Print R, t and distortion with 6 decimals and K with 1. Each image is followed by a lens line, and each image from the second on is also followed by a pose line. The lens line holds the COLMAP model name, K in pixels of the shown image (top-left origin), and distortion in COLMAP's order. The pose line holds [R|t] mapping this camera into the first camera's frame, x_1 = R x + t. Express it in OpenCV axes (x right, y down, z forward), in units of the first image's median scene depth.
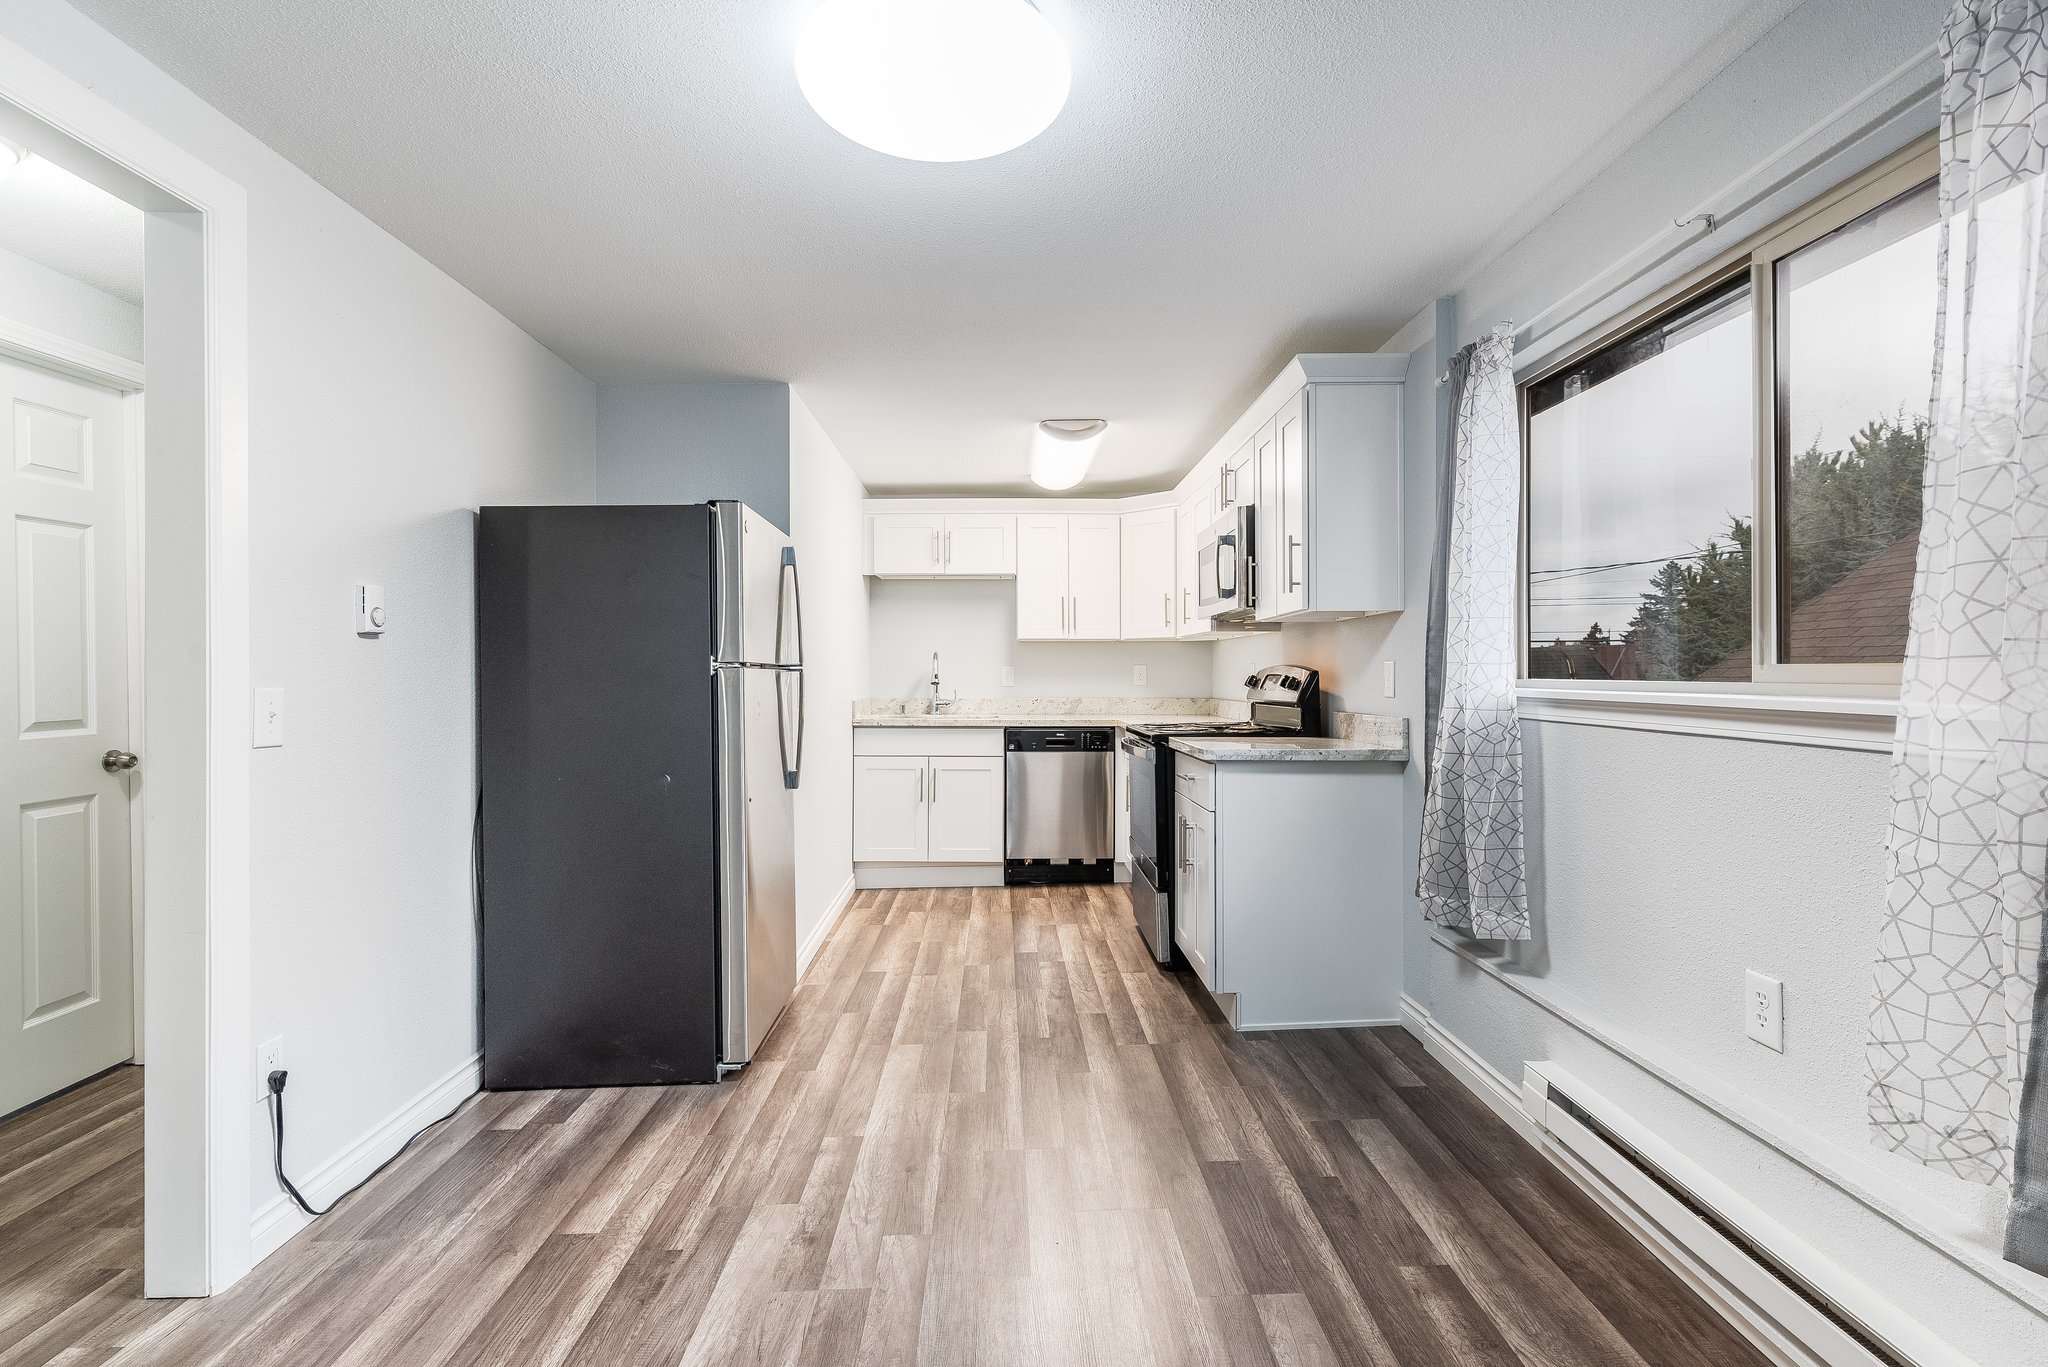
lens RADIAL K [[952.5, 0, 1024.0], [0, 952.5, 683.5], [0, 0, 1]] dist [-0.001246, -0.000216]
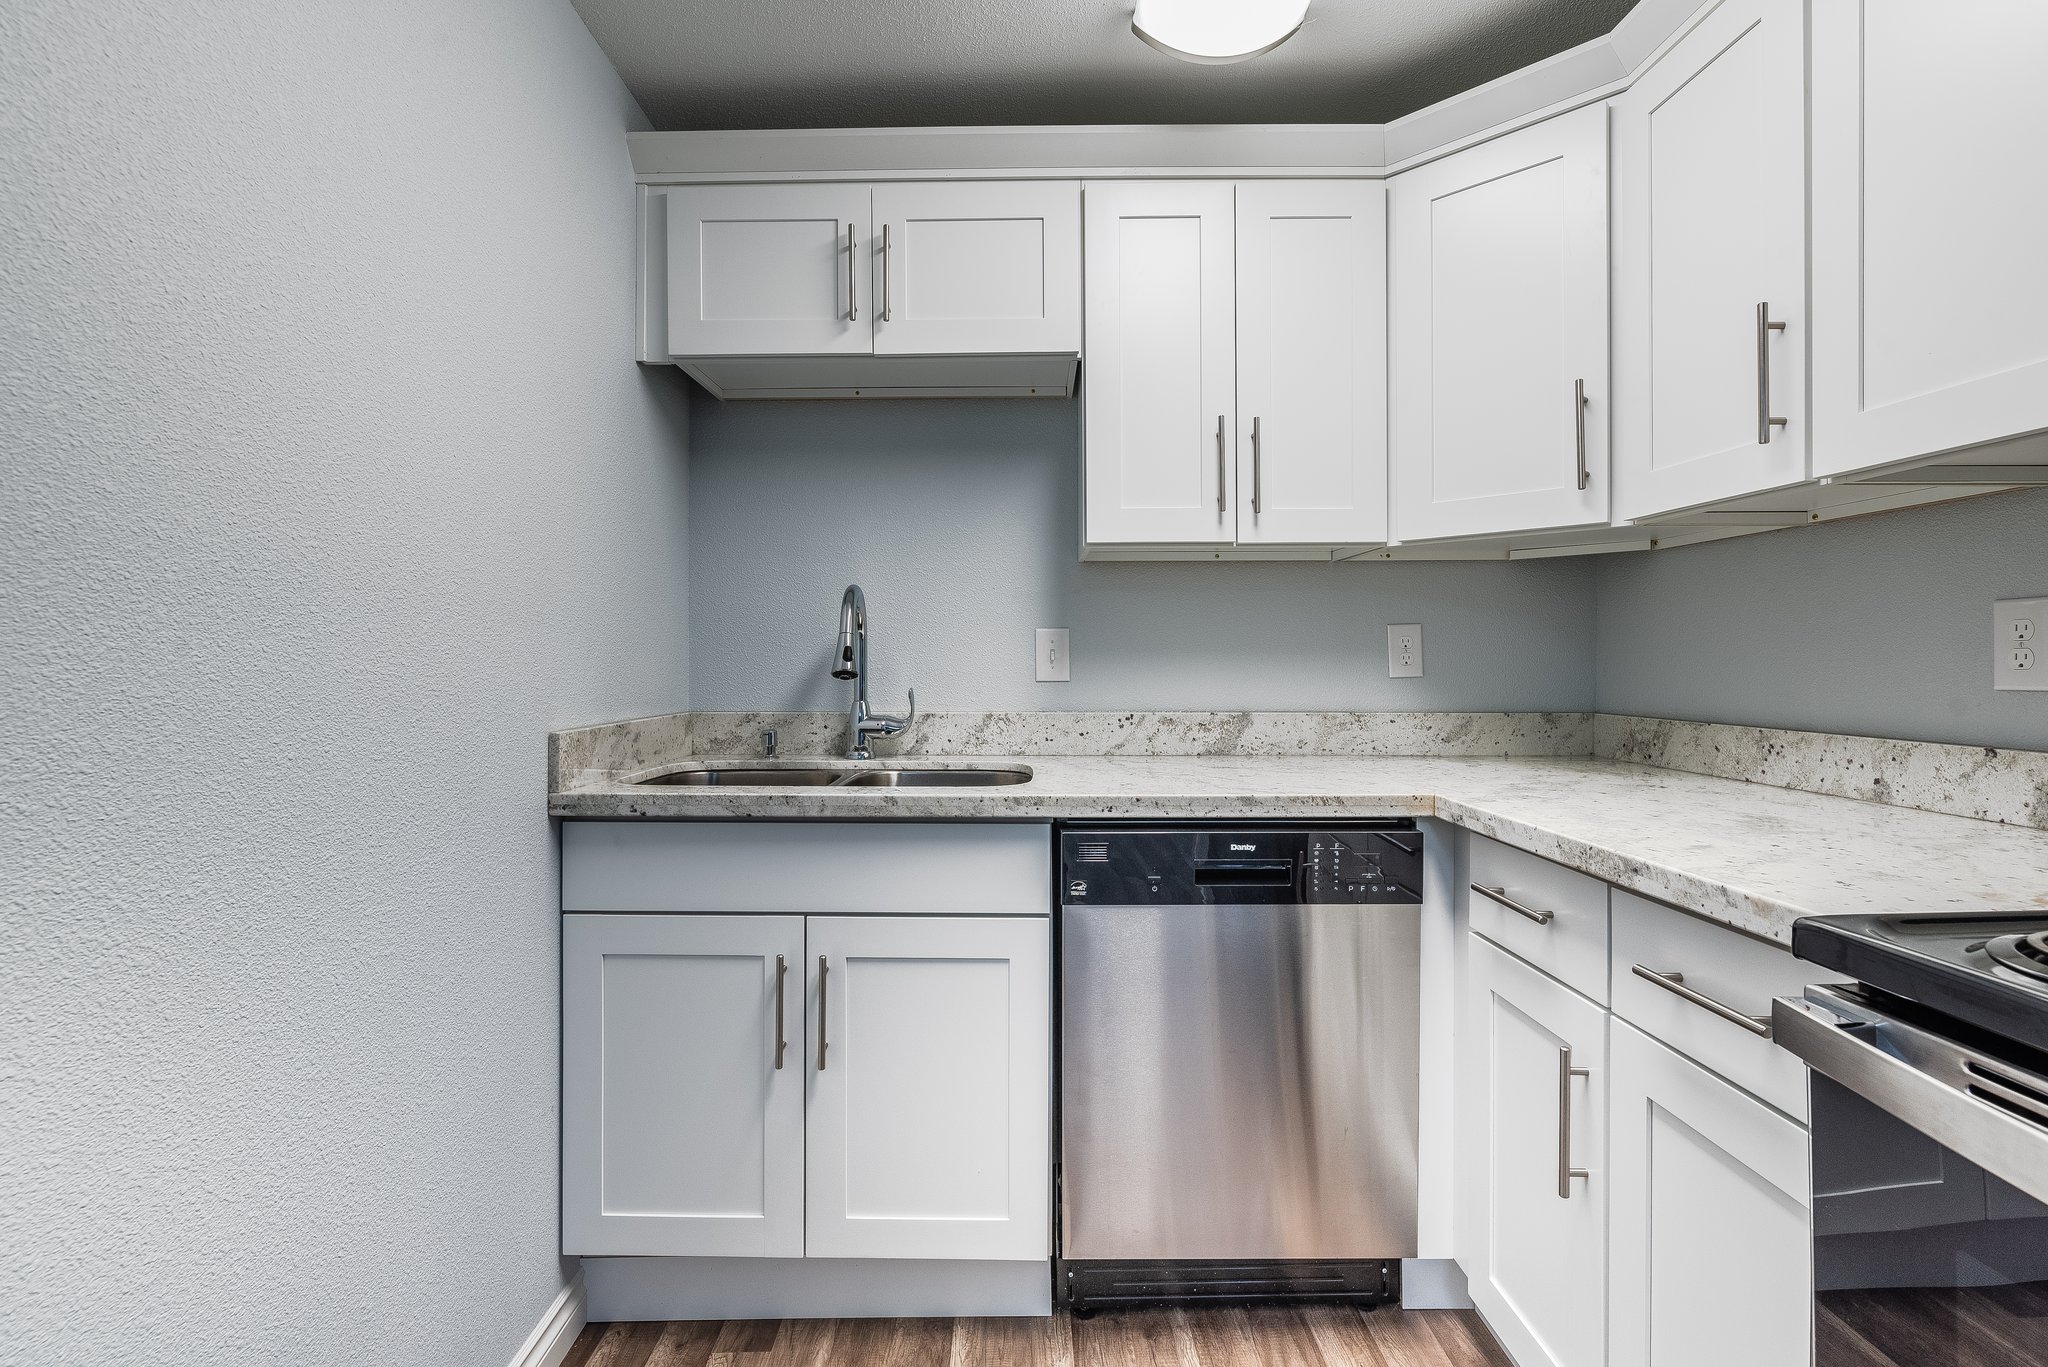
lens RADIAL K [[954.4, 0, 1024.2], [0, 954.4, 657.5], [0, 0, 1]] dist [-0.000885, -0.000168]
pose [[0.999862, -0.002898, -0.016368, -0.033054], [0.002709, 0.999930, -0.011551, -0.002990], [0.016400, 0.011505, 0.999799, 0.929533]]
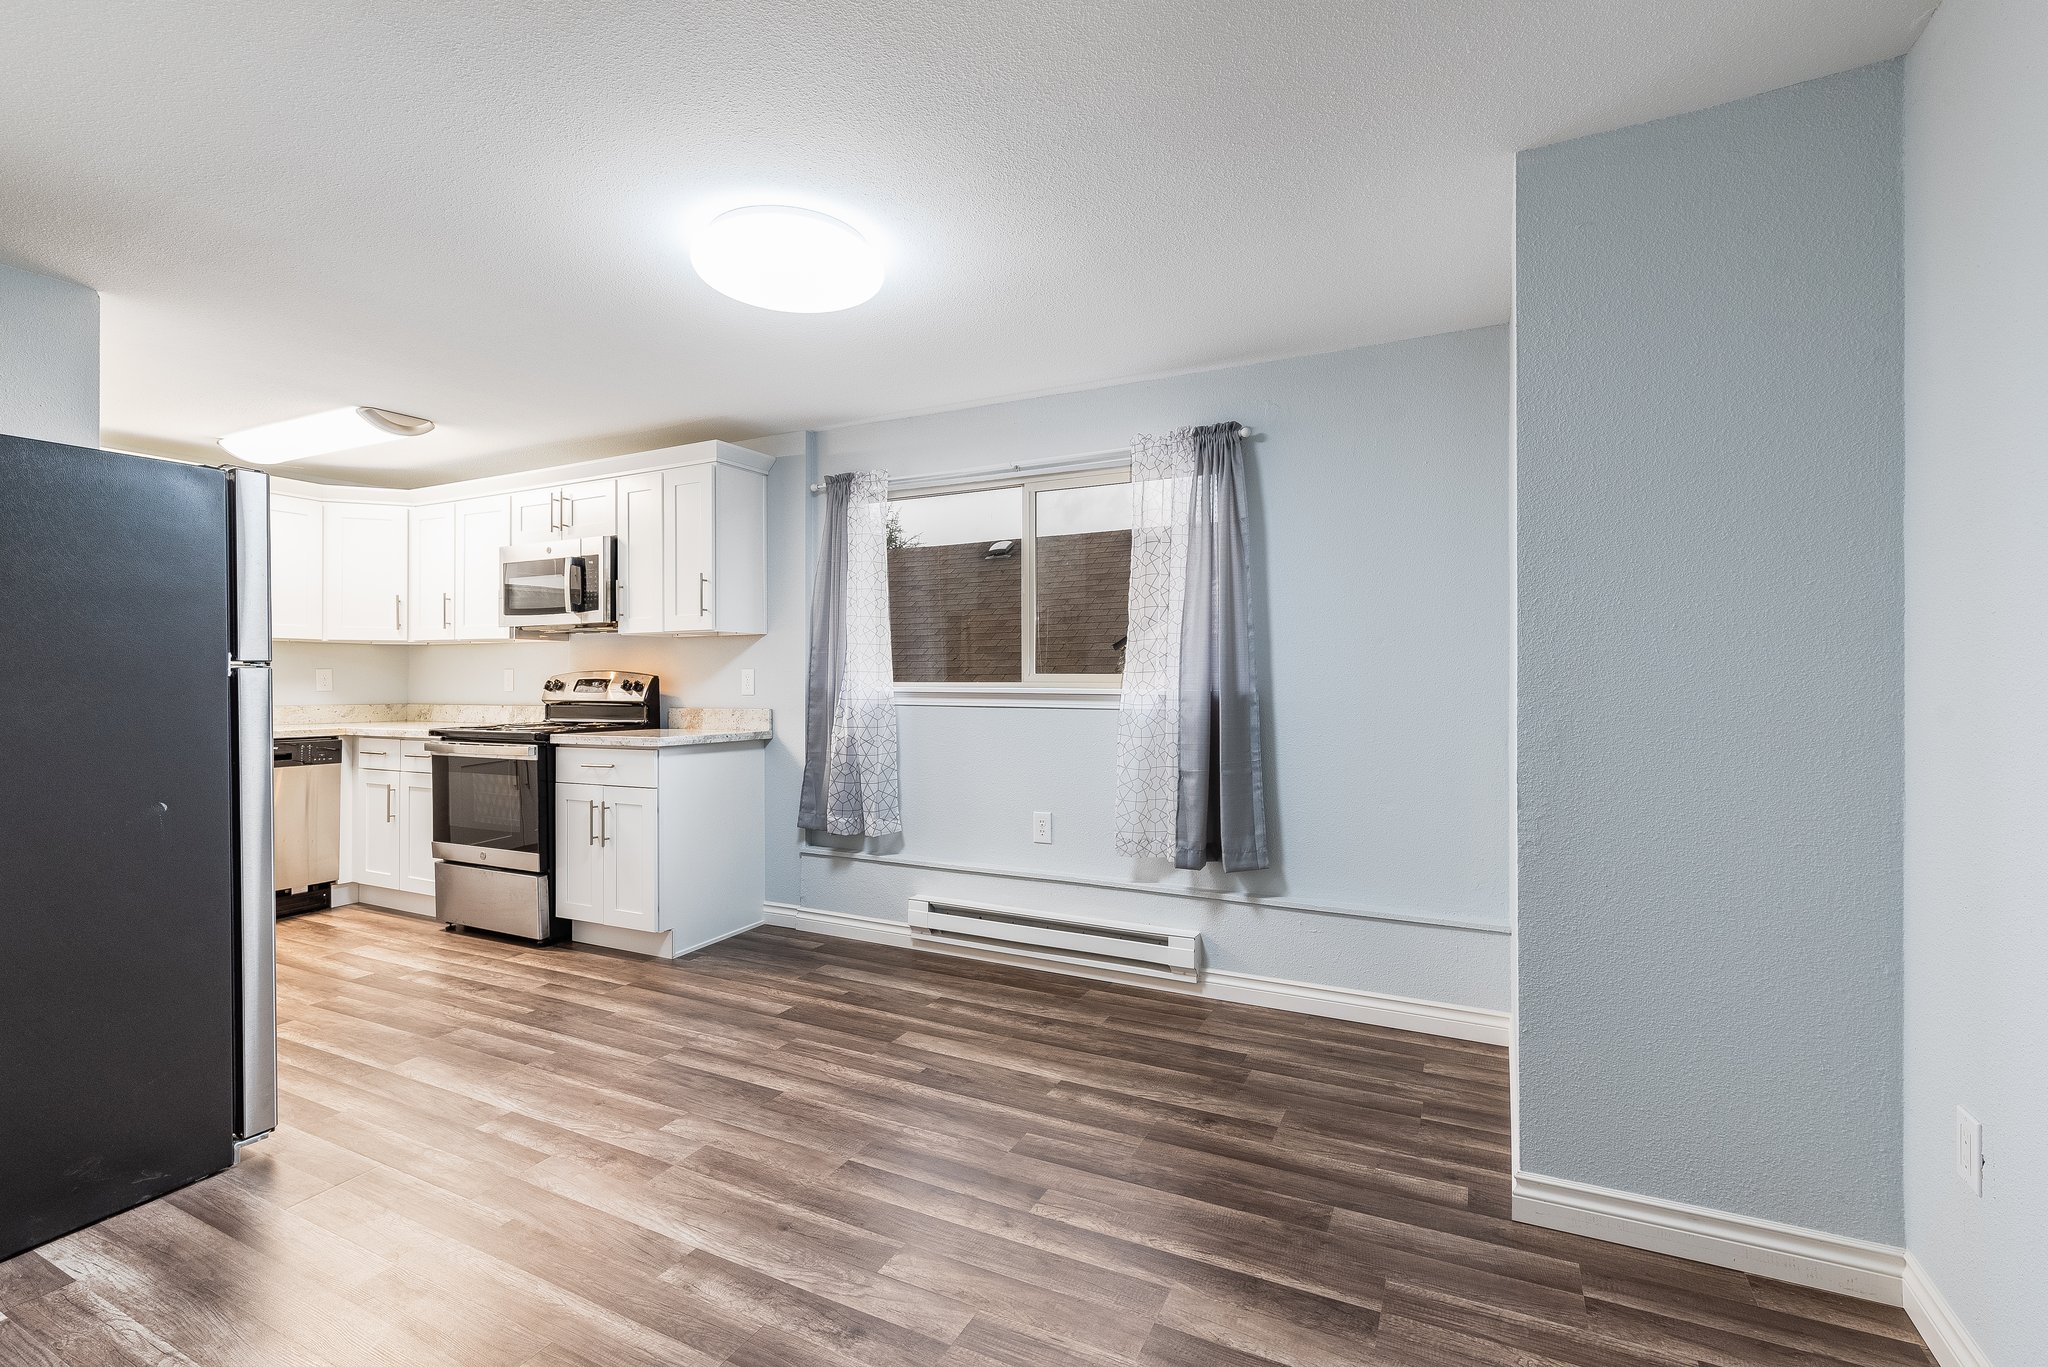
lens RADIAL K [[909.0, 0, 1024.0], [0, 909.0, 683.5], [0, 0, 1]] dist [-0.001068, -0.000344]
pose [[0.468609, -0.000303, 0.883405, -0.492812], [0.007304, 0.999967, -0.003531, 0.004077], [-0.883375, 0.008107, 0.468596, 0.011250]]
